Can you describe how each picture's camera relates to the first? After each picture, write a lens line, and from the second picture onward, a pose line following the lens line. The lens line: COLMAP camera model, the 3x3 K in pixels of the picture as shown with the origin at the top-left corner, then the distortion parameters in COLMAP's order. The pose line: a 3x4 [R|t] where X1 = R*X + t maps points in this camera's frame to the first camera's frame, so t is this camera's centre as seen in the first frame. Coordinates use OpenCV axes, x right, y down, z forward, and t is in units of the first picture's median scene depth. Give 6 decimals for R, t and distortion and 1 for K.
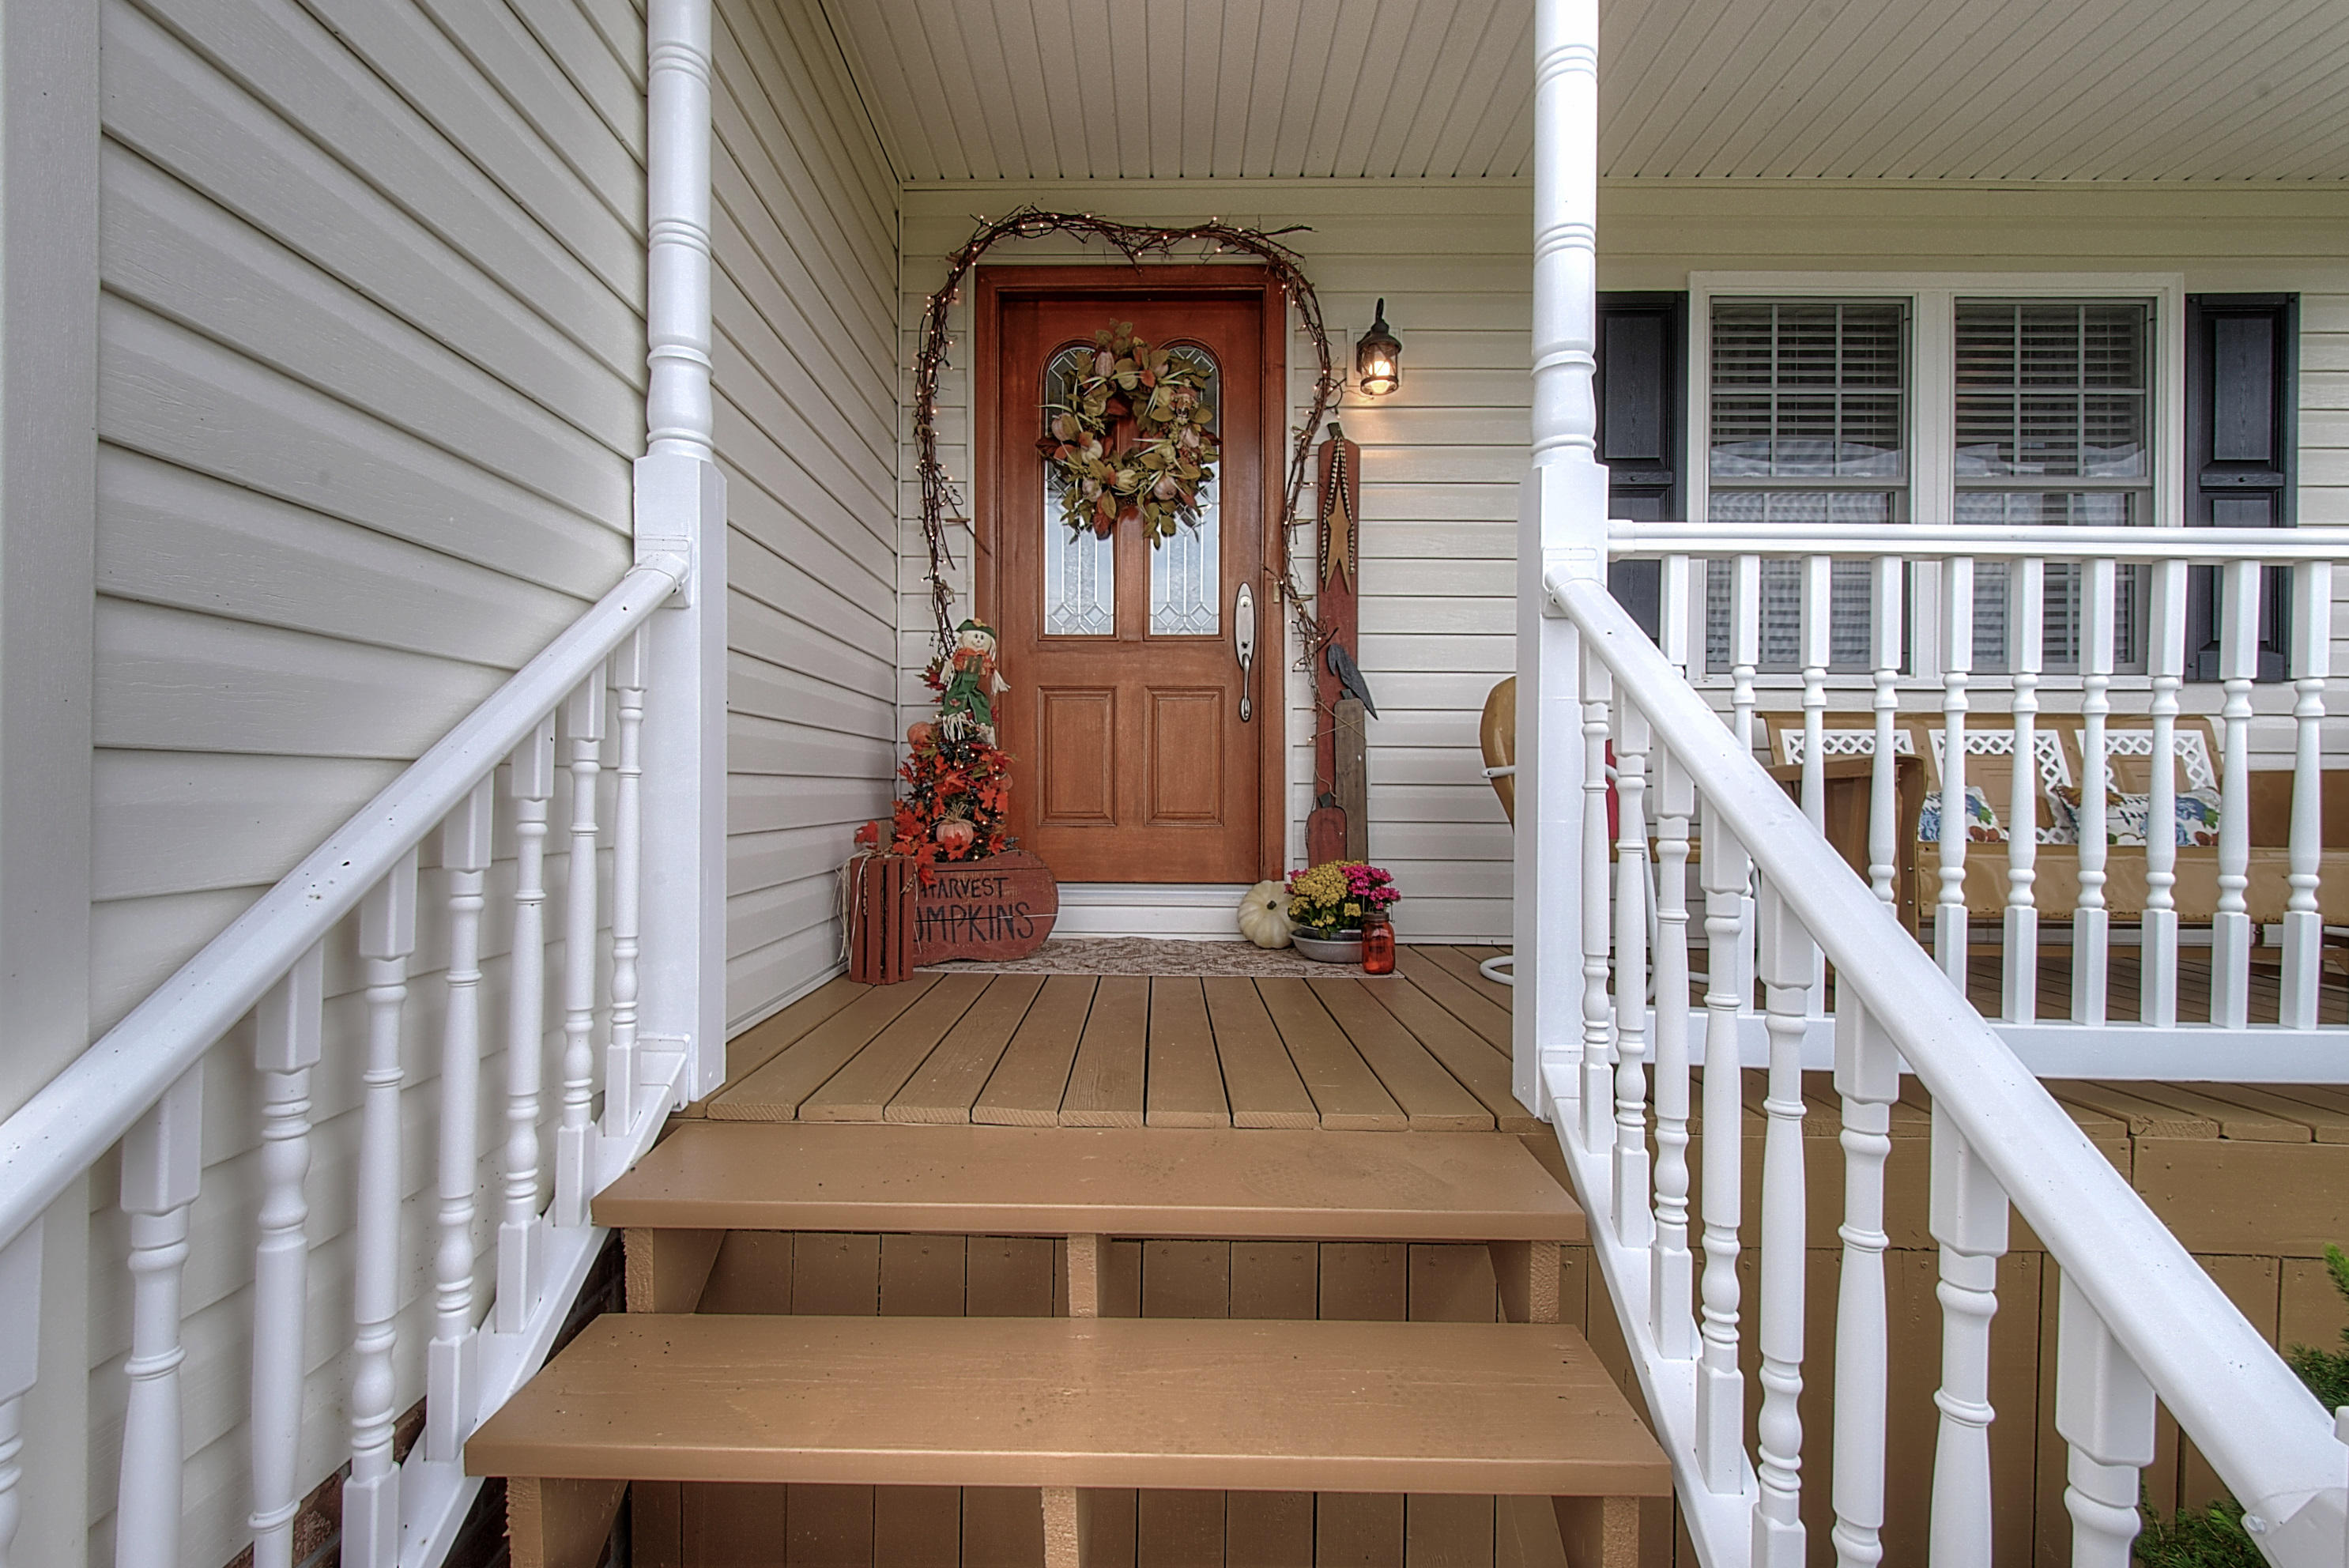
lens RADIAL K [[1032.1, 0, 1163.5], [0, 1032.1, 789.9], [0, 0, 1]] dist [0.018366, -0.000184]
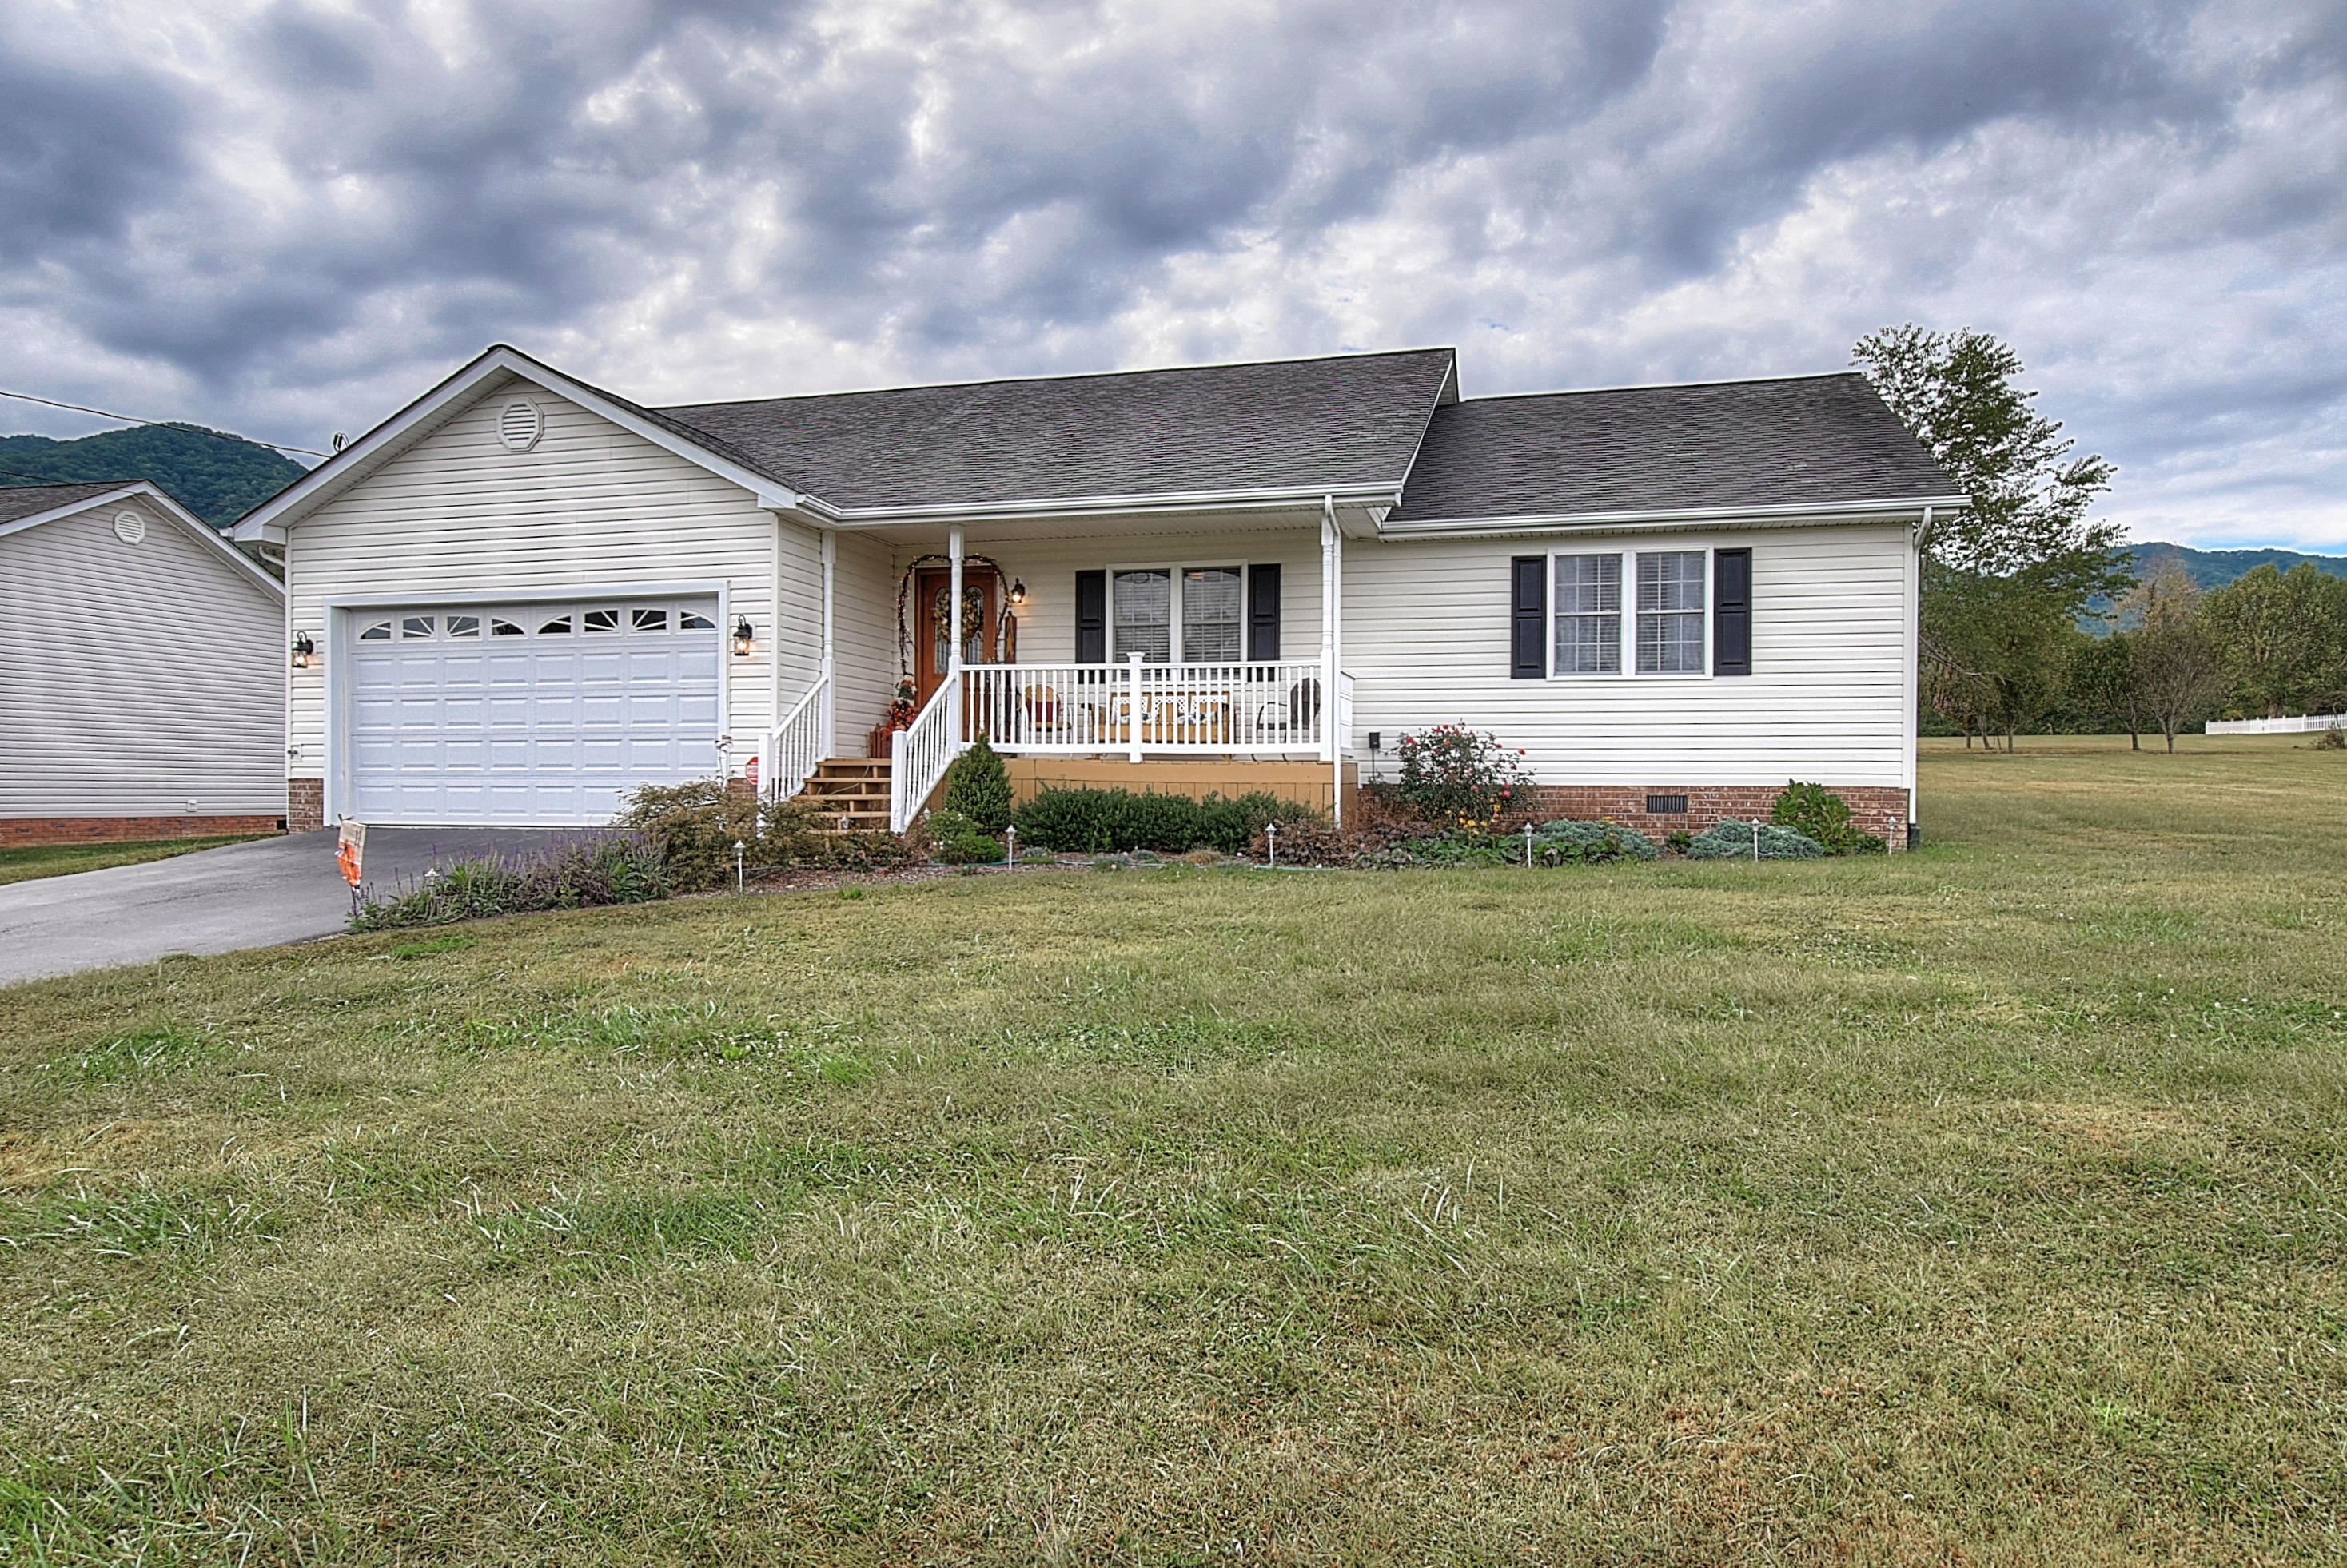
lens RADIAL K [[1477.7, 0, 1173.7], [0, 1477.7, 792.1], [0, 0, 1]] dist [-0.003298, 0.024136]
pose [[0.964771, -0.000923, -0.263090, 1.984260], [0.000310, 0.999997, -0.002368, 0.259429], [0.263091, 0.002203, 0.964768, -3.595165]]
